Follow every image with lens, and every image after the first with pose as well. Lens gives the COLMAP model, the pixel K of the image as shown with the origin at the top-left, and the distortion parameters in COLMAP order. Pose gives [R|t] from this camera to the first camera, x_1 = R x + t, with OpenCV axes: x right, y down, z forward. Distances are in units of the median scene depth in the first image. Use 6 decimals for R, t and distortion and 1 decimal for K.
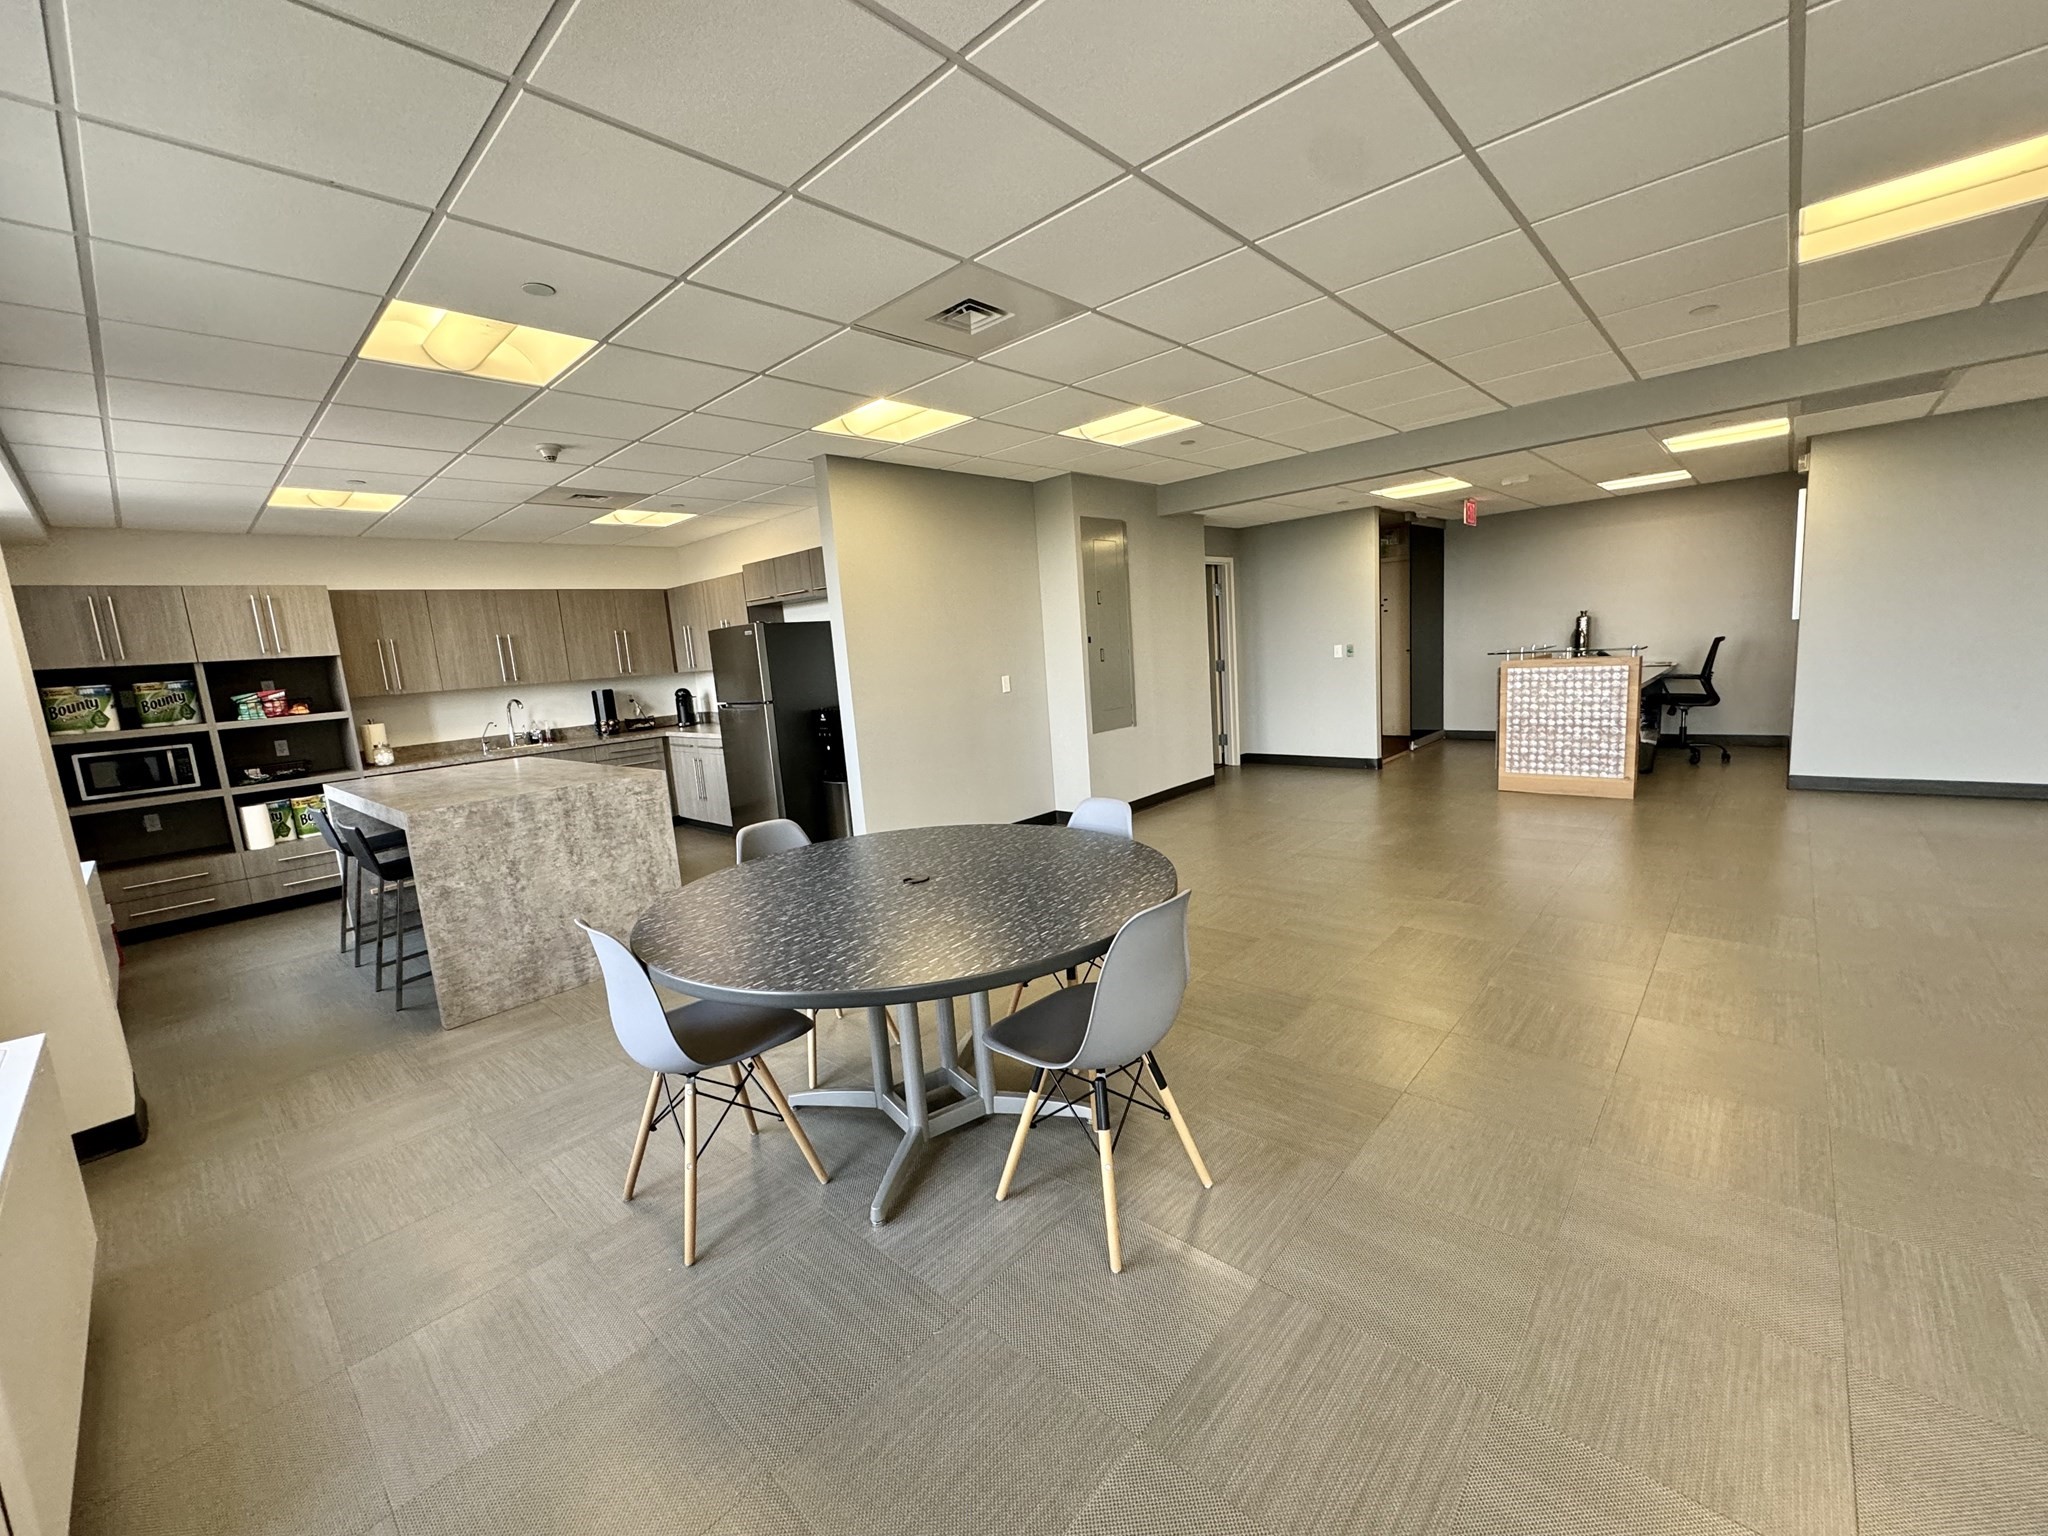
lens RADIAL K [[812.4, 0, 1024.6], [0, 812.4, 765.9], [0, 0, 1]] dist [-0.004345, 0.000607]
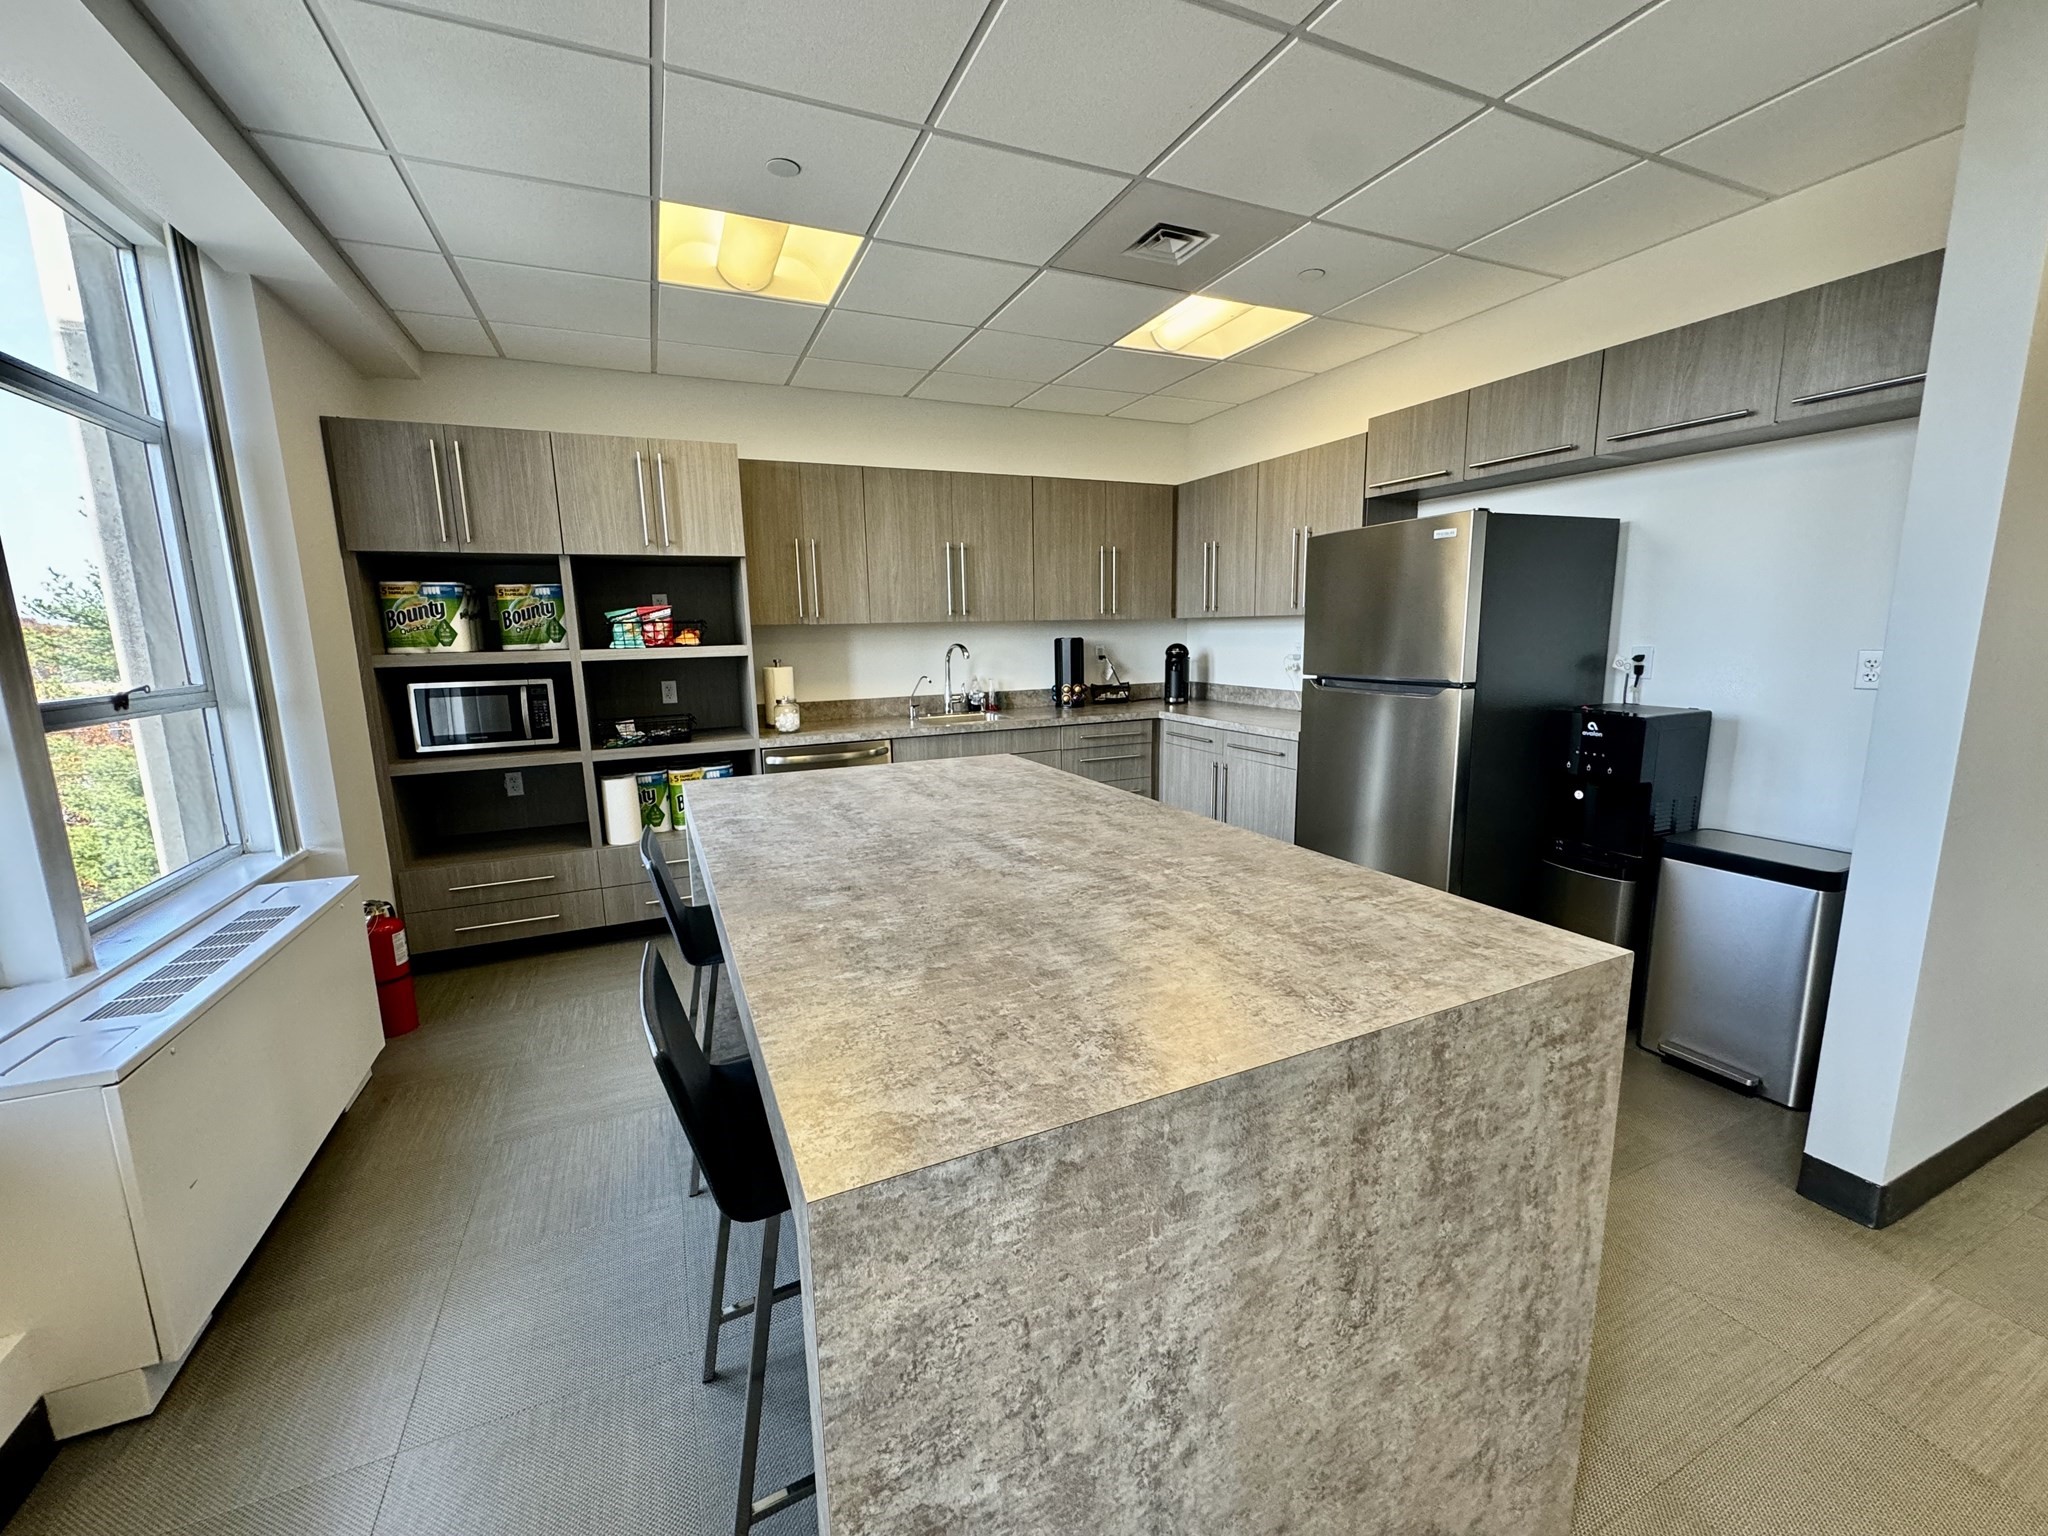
lens RADIAL K [[812.4, 0, 1025.5], [0, 812.4, 767.3], [0, 0, 1]] dist [-0.004345, 0.000607]
pose [[0.918443, 0.121292, -0.376499, -0.393300], [-0.105505, 0.992462, 0.062358, -0.036288], [0.381224, -0.017550, 0.924316, 0.506250]]
